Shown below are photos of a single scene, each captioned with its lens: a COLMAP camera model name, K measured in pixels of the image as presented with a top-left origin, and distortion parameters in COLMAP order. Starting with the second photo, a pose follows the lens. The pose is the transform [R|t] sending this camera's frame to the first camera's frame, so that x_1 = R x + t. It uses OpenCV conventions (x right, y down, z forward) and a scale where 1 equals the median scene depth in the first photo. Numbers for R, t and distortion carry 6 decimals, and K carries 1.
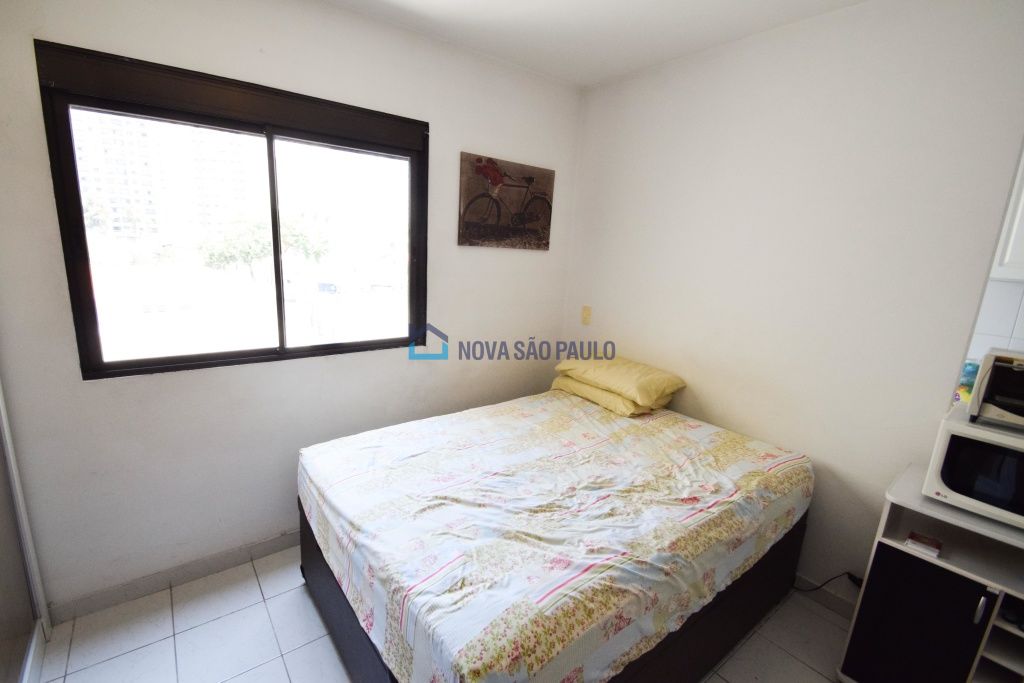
lens RADIAL K [[447.2, 0, 489.7], [0, 447.2, 345.7], [0, 0, 1]] dist [-0.004771, -0.003912]
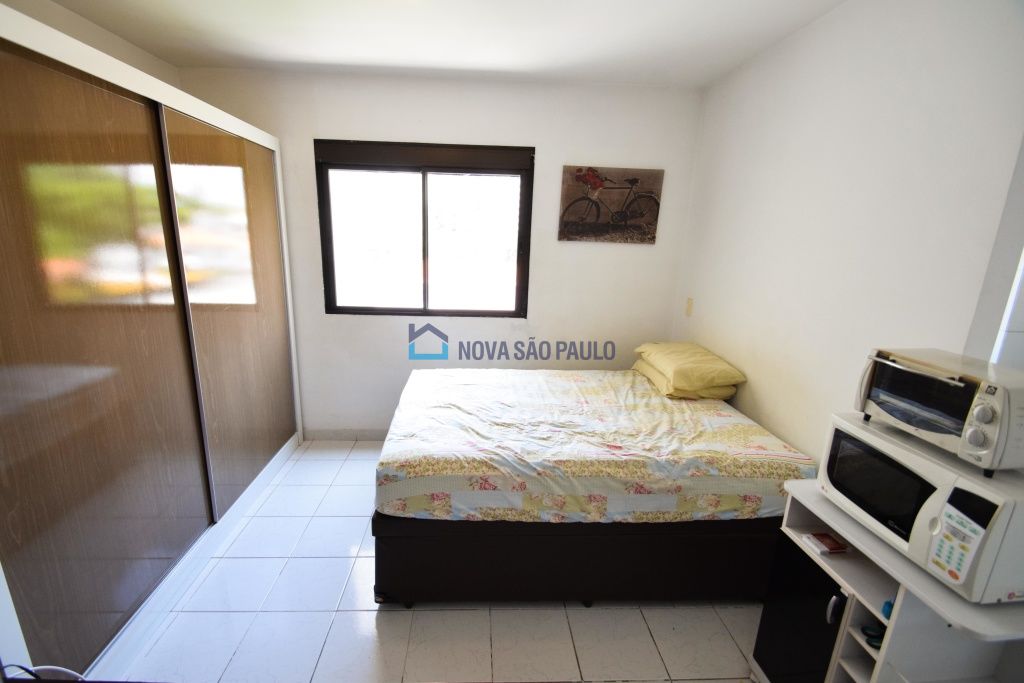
lens RADIAL K [[447.2, 0, 490.8], [0, 447.2, 345.6], [0, 0, 1]] dist [-0.004771, -0.003912]
pose [[0.827080, 0.118723, -0.549404, 0.580112], [-0.113873, 0.992562, 0.043060, 0.039447], [0.550429, 0.026948, 0.834447, -0.155589]]
